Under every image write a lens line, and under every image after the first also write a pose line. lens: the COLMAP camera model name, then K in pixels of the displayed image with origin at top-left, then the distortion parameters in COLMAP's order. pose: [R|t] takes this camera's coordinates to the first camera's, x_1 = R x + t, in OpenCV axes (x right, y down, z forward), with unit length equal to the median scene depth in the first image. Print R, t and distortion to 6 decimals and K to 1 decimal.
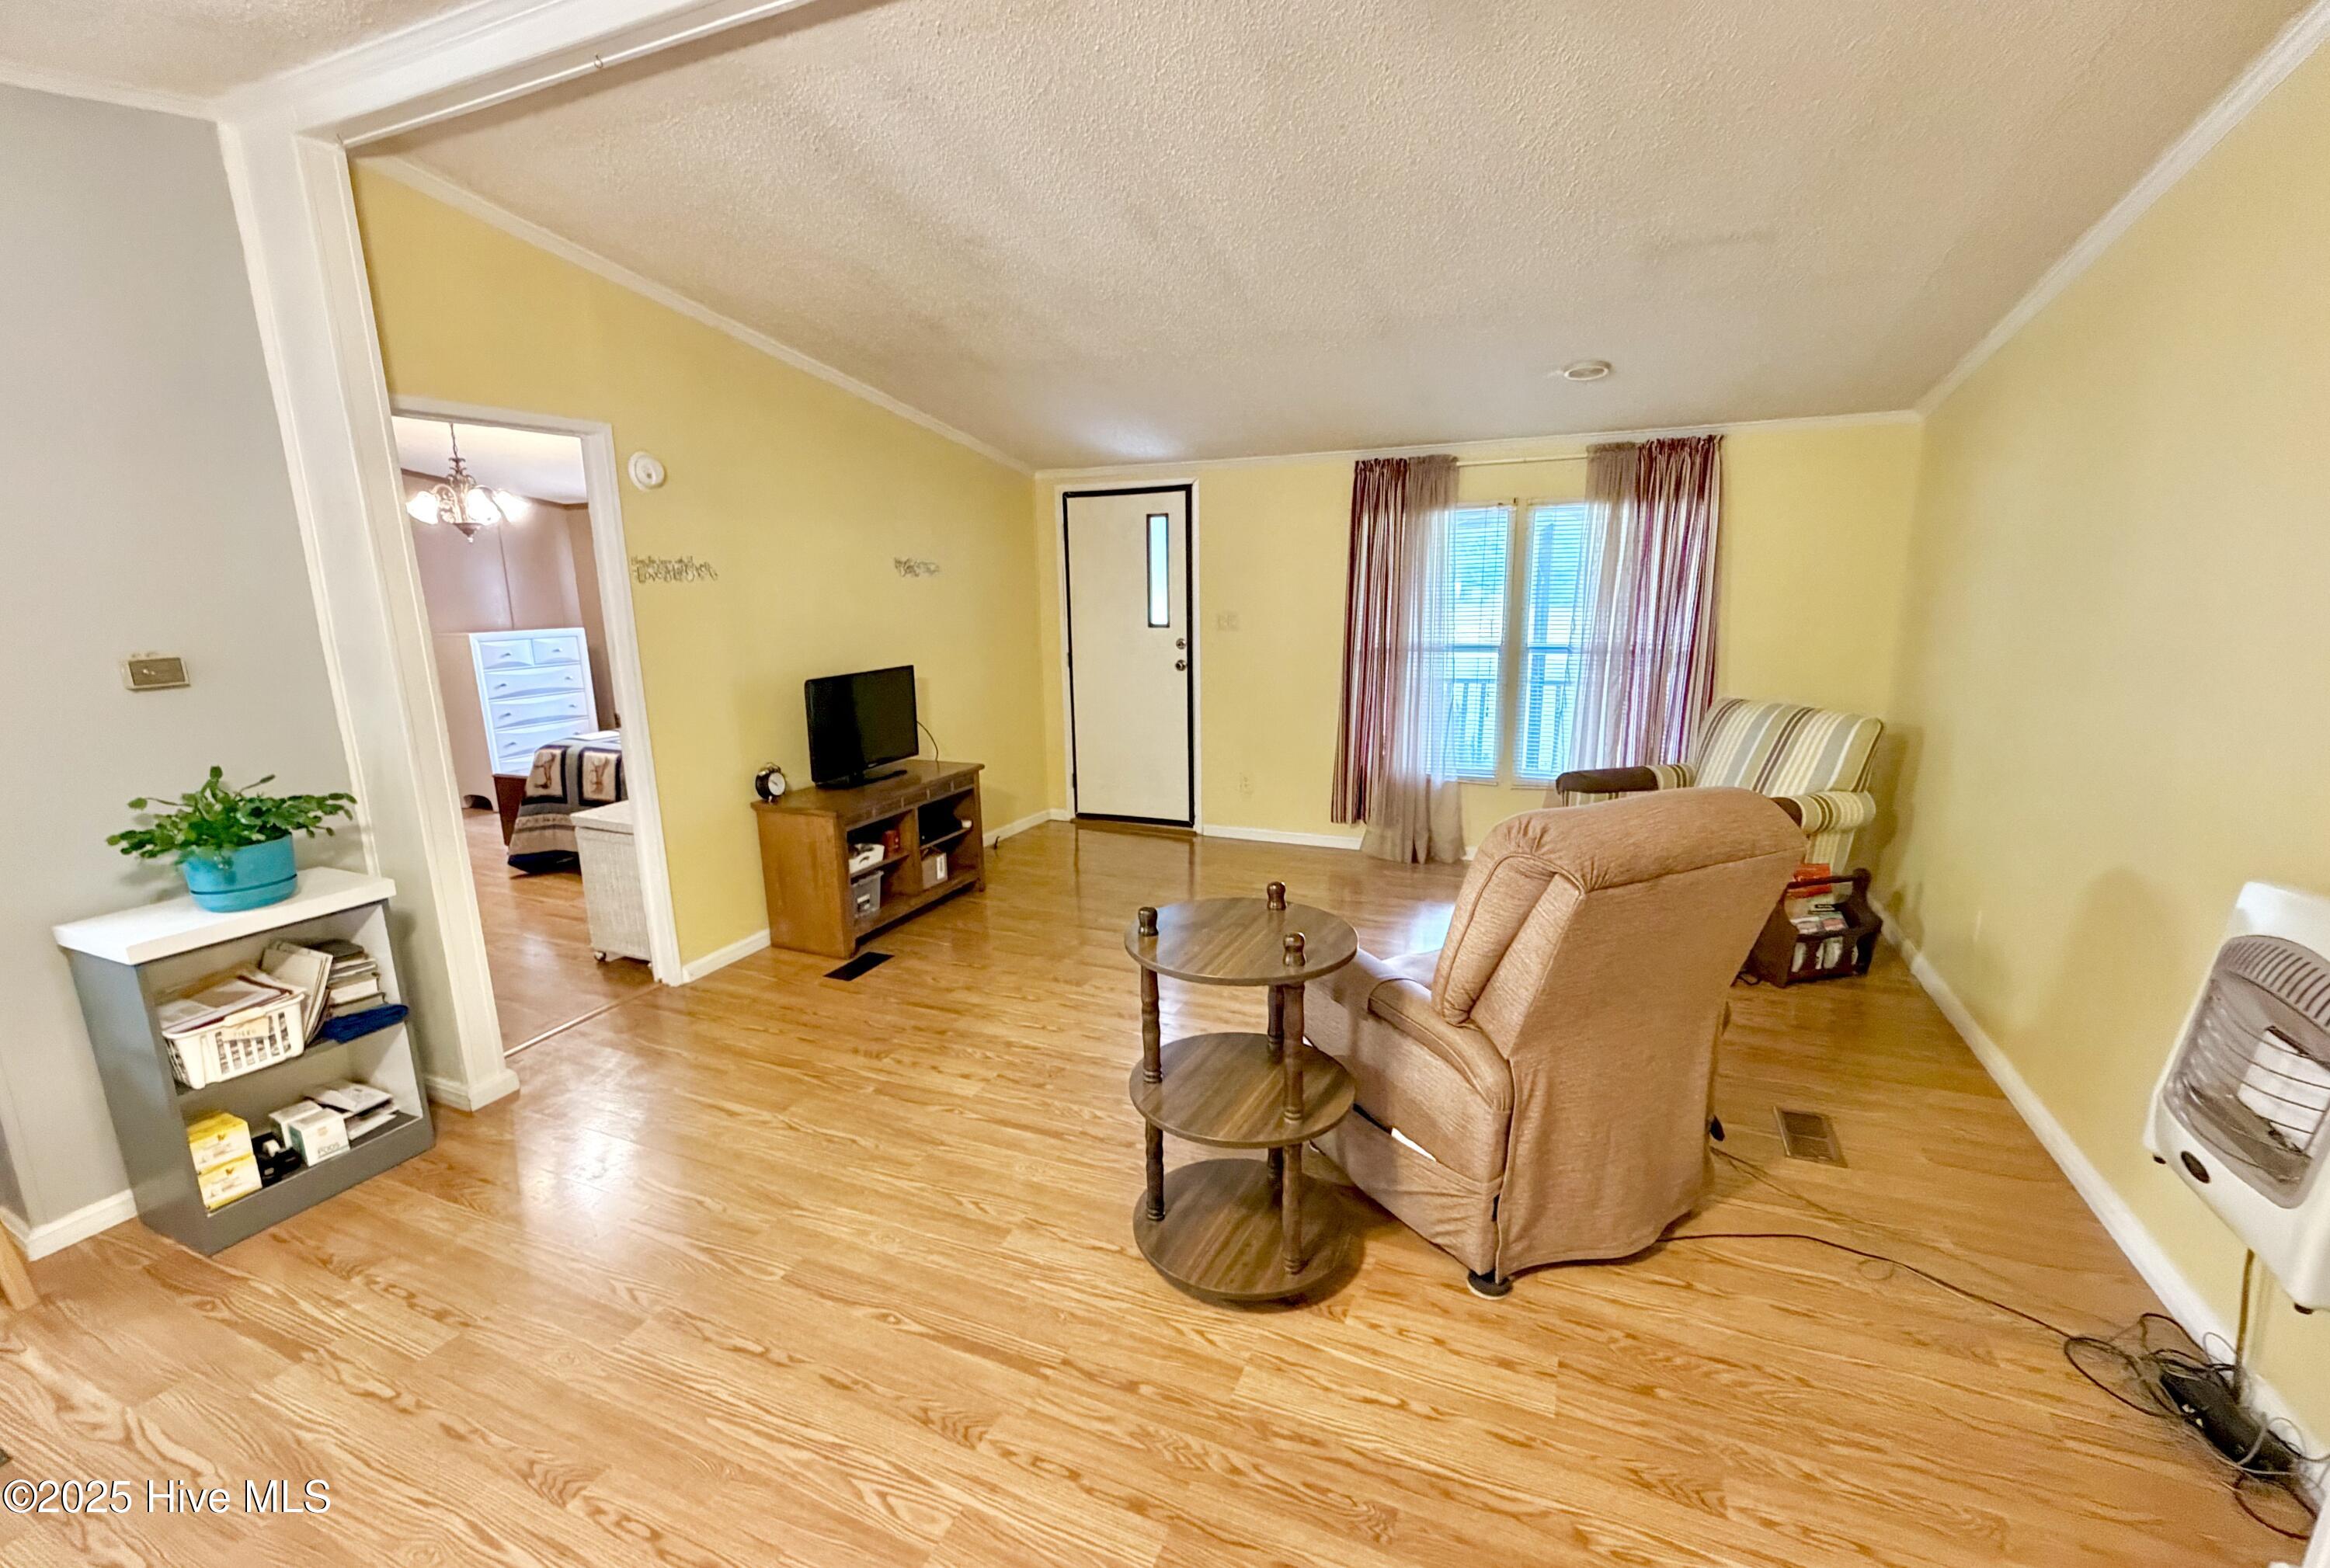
lens RADIAL K [[970.3, 0, 1163.8], [0, 970.3, 790.2], [0, 0, 1]] dist [0.002628, -0.000031]
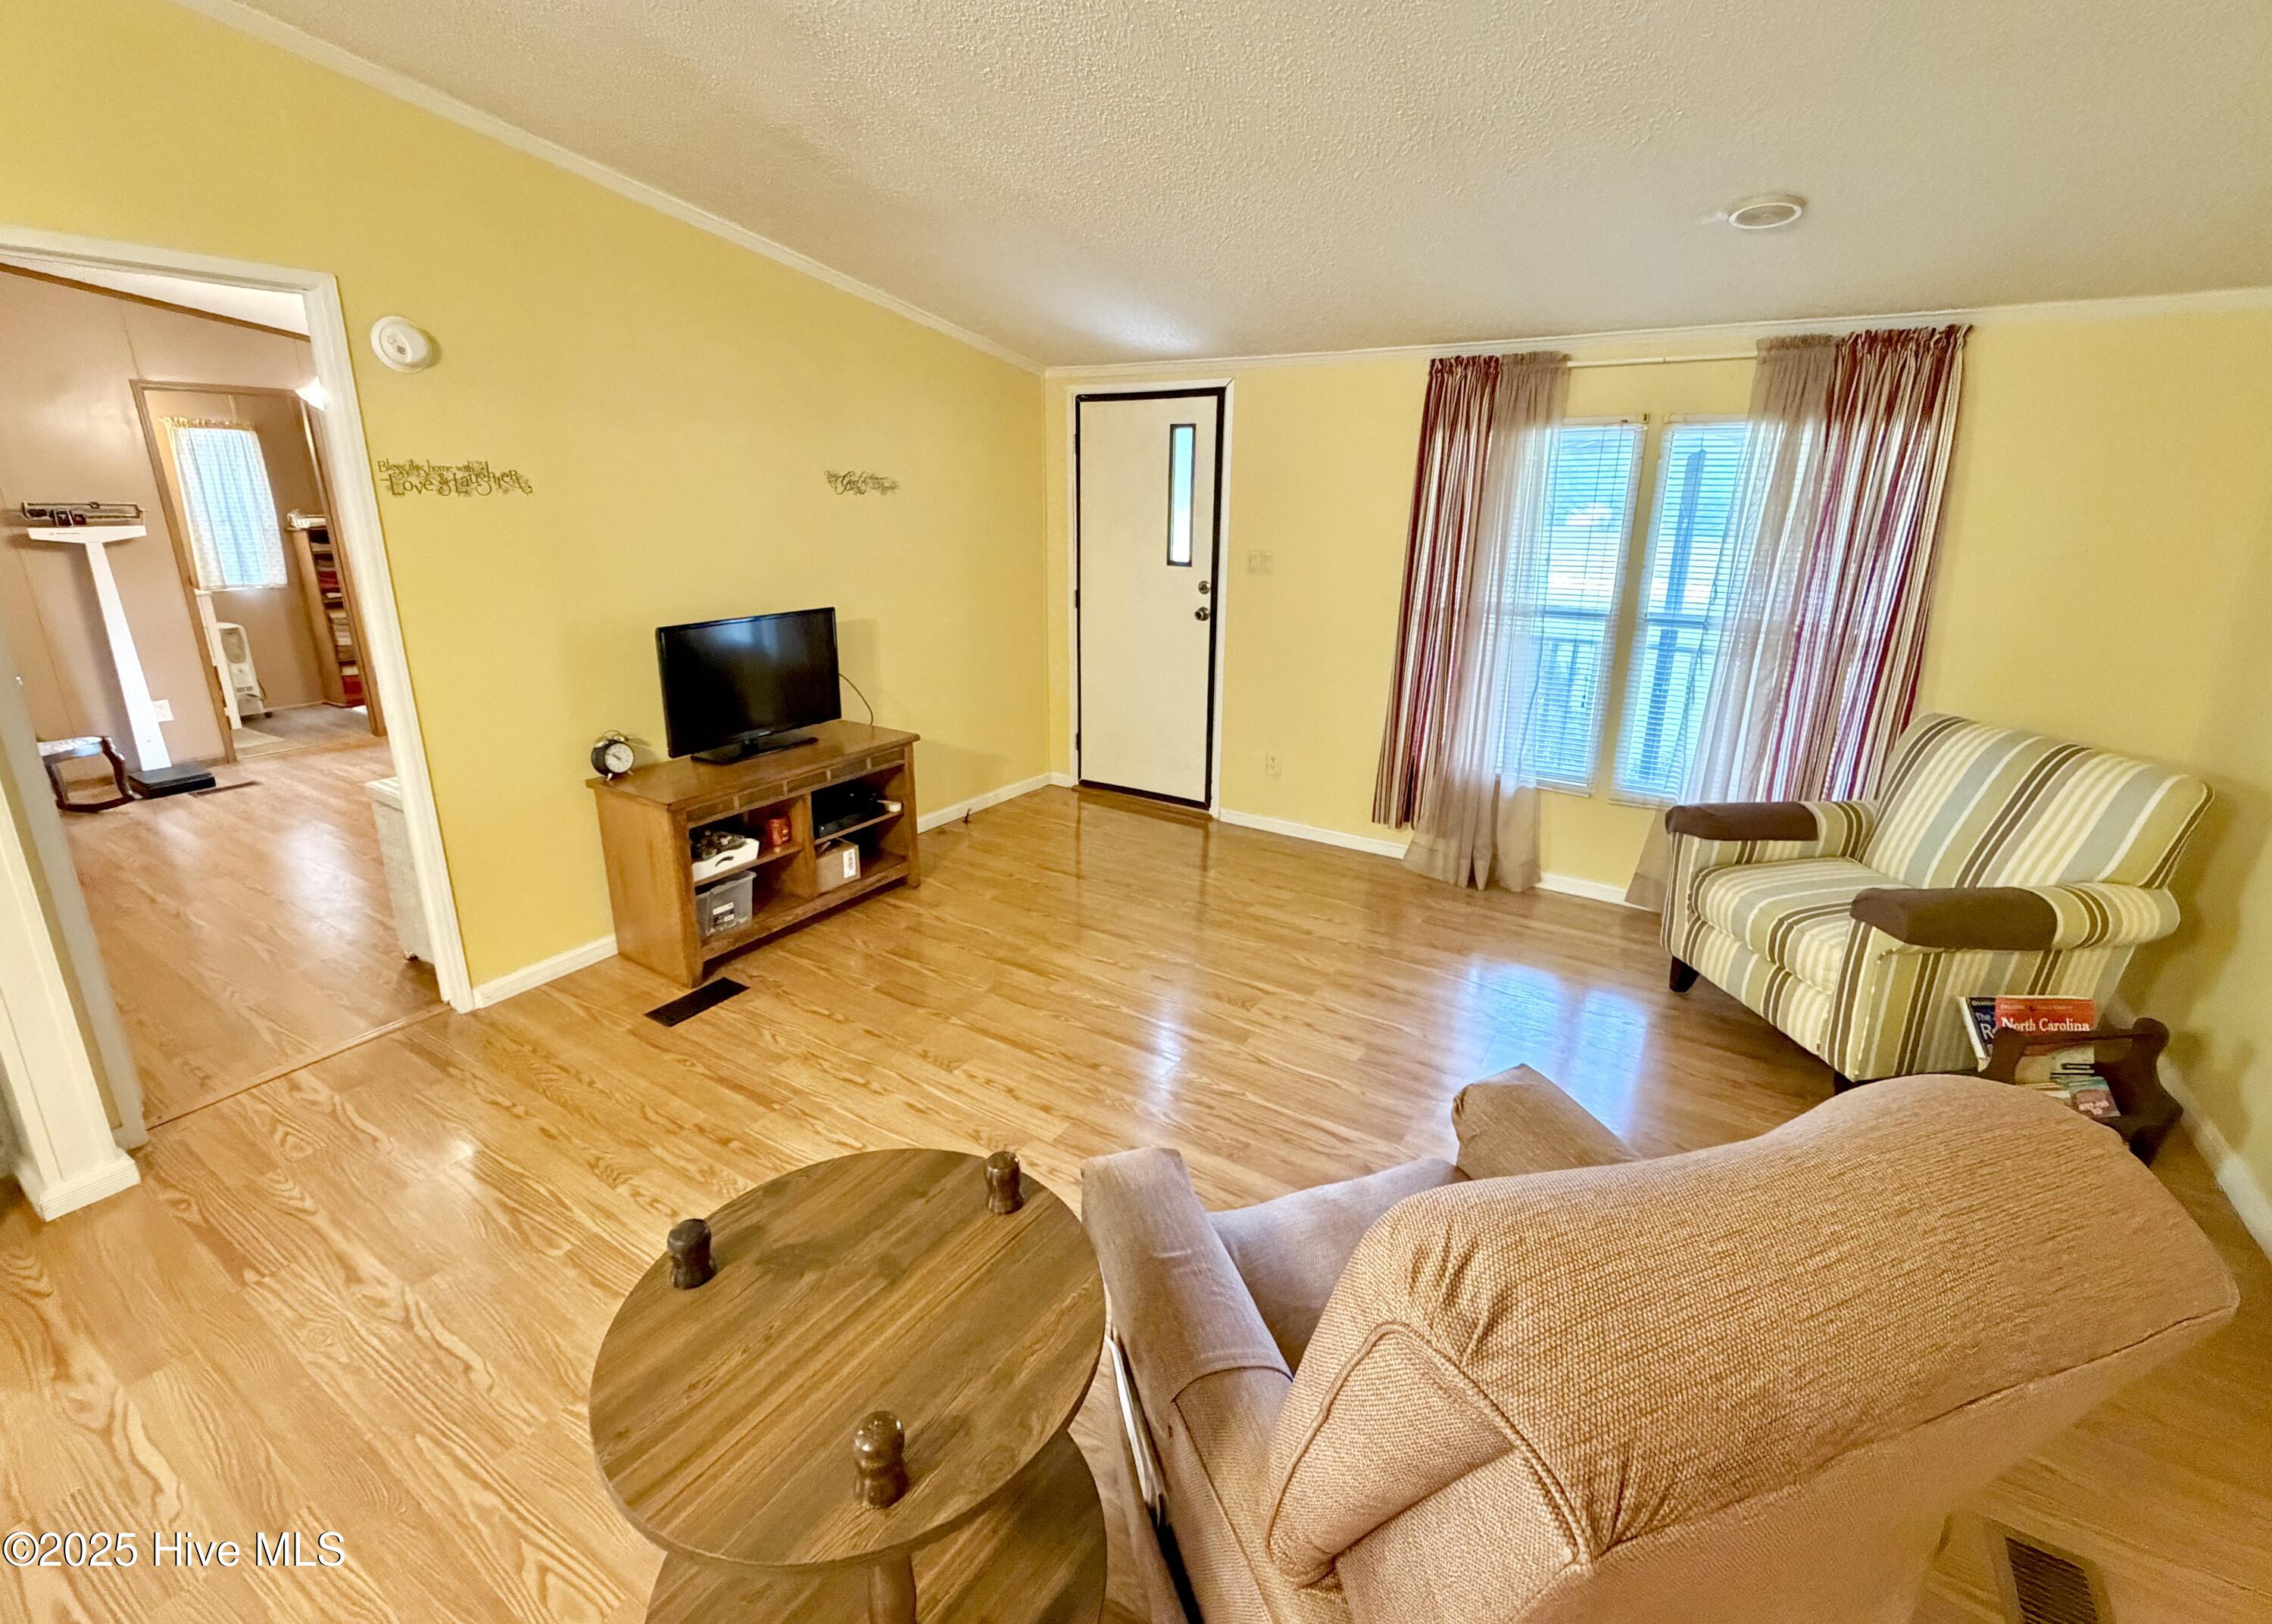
lens RADIAL K [[987.1, 0, 1142.7], [0, 987.1, 771.7], [0, 0, 1]] dist [-0.000430, 0.000938]
pose [[0.990495, 0.067362, -0.119929, 0.097795], [-0.060141, 0.996210, 0.062846, -0.058743], [0.123708, -0.055036, 0.990791, 0.211869]]
